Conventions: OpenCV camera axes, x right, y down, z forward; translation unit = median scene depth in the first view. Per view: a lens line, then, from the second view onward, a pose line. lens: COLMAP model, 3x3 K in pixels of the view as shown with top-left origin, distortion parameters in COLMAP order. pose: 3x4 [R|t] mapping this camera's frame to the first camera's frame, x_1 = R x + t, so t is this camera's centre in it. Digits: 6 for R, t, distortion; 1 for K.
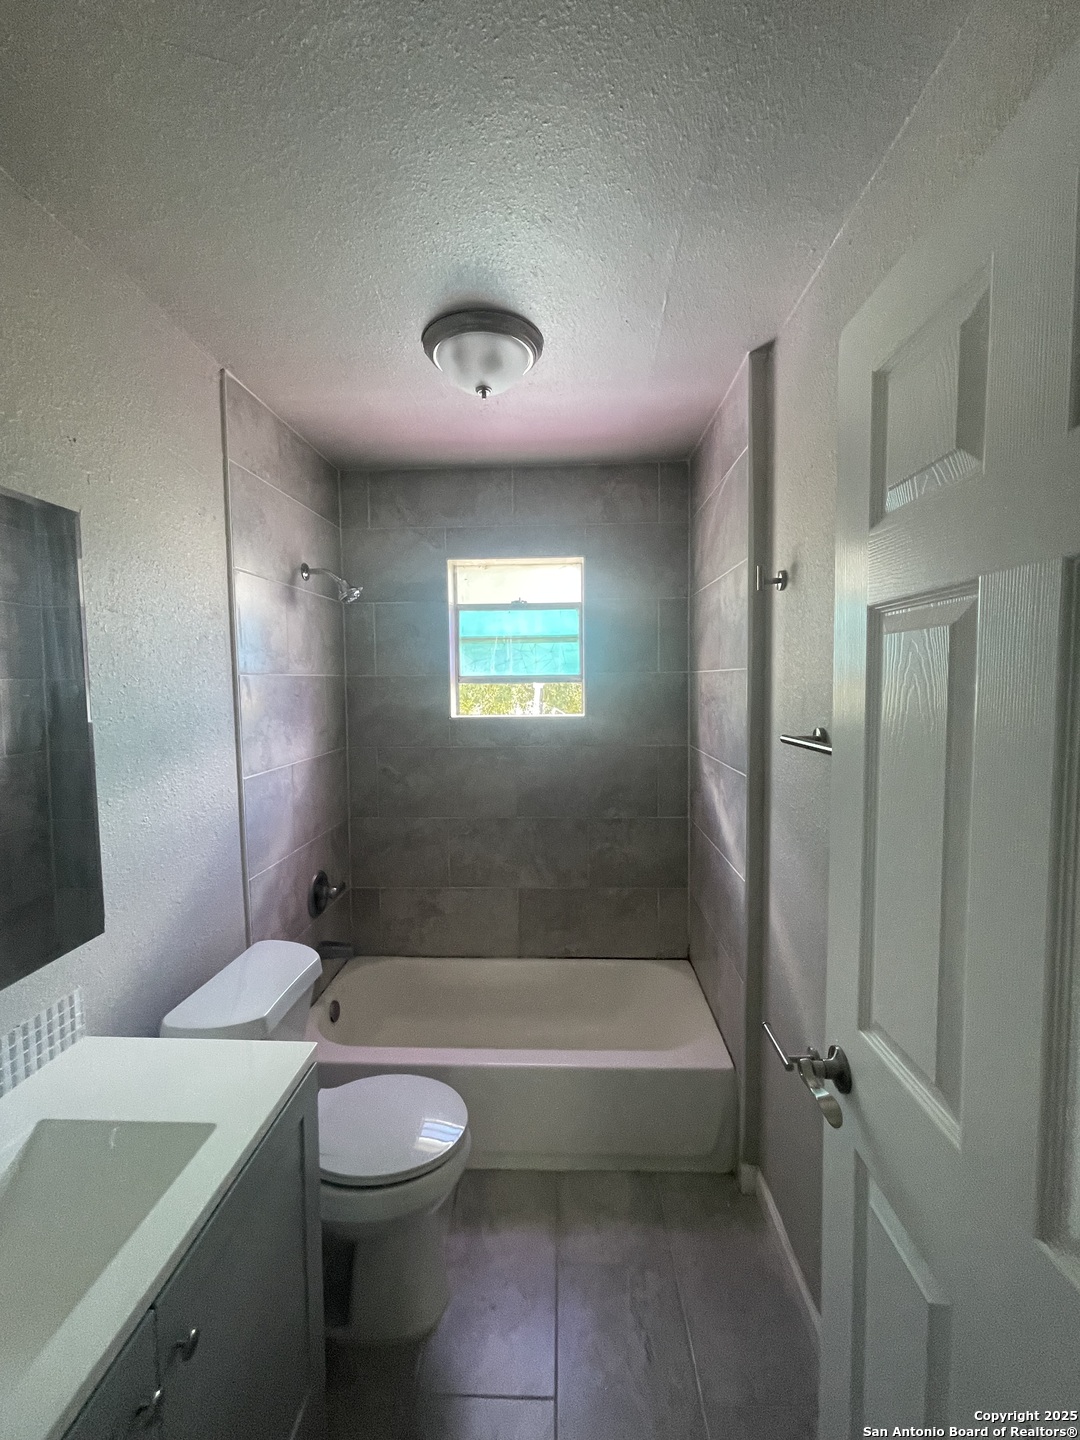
lens RADIAL K [[594.6, 0, 540.0], [0, 594.6, 720.0], [0, 0, 1]] dist [-0.003818, 0.000346]
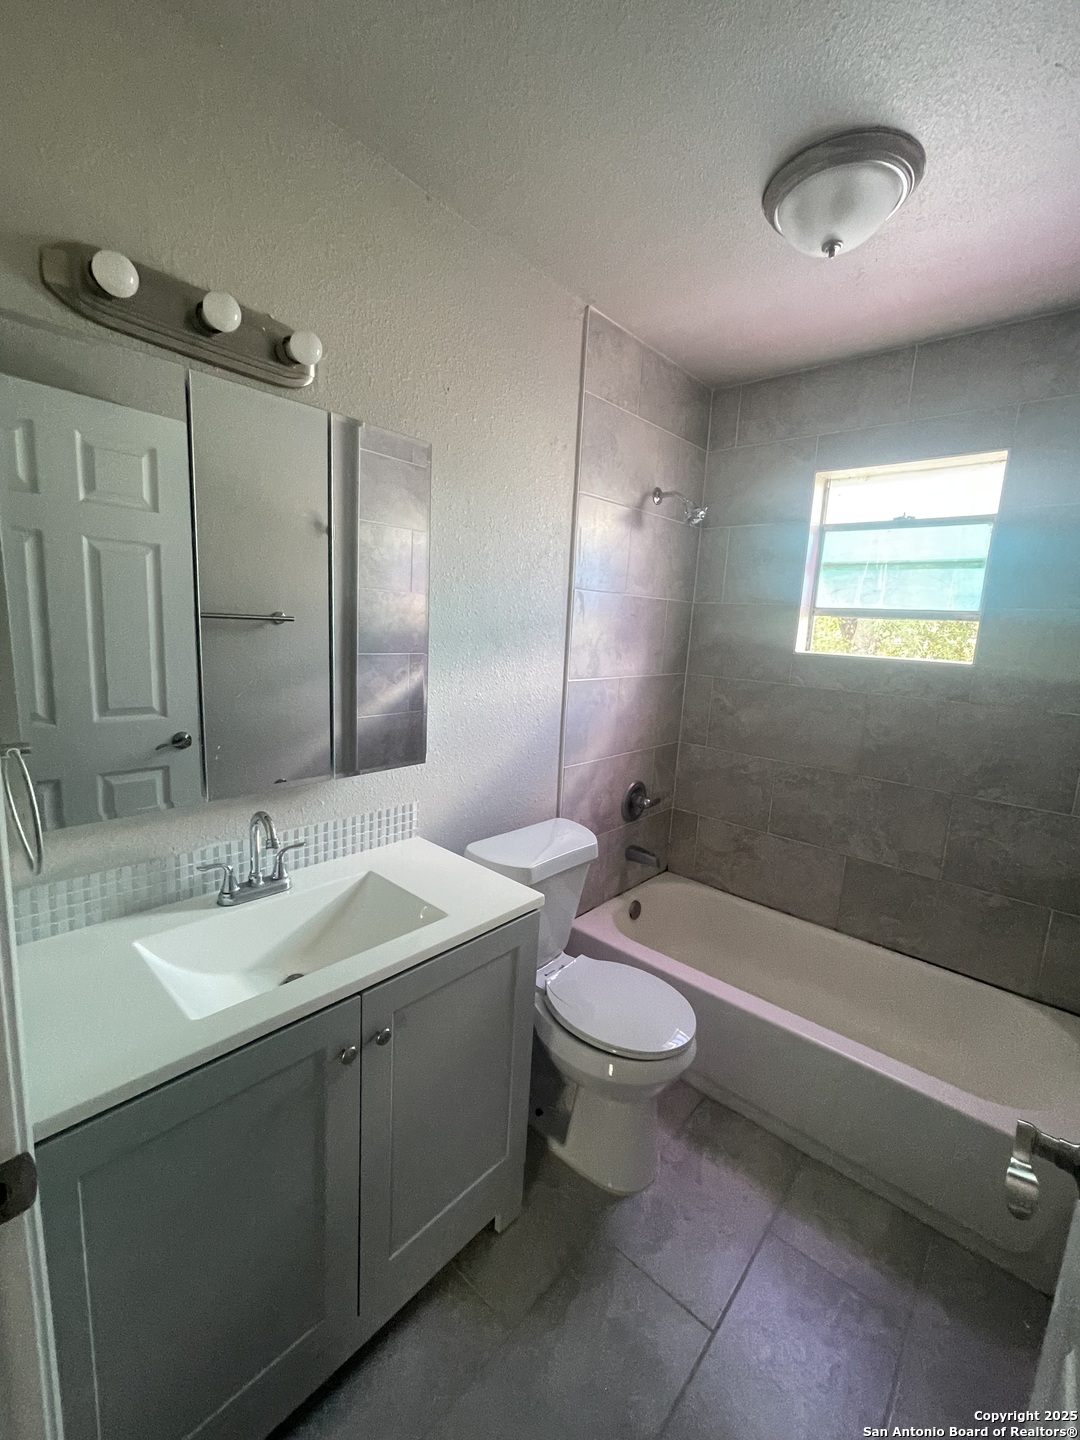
lens RADIAL K [[594.6, 0, 540.0], [0, 594.6, 720.0], [0, 0, 1]] dist [-0.003818, 0.000346]
pose [[0.769800, 0.154414, -0.619326, 0.153792], [-0.101929, 0.987584, 0.119536, 0.034561], [0.630094, -0.028892, 0.775981, 0.052623]]
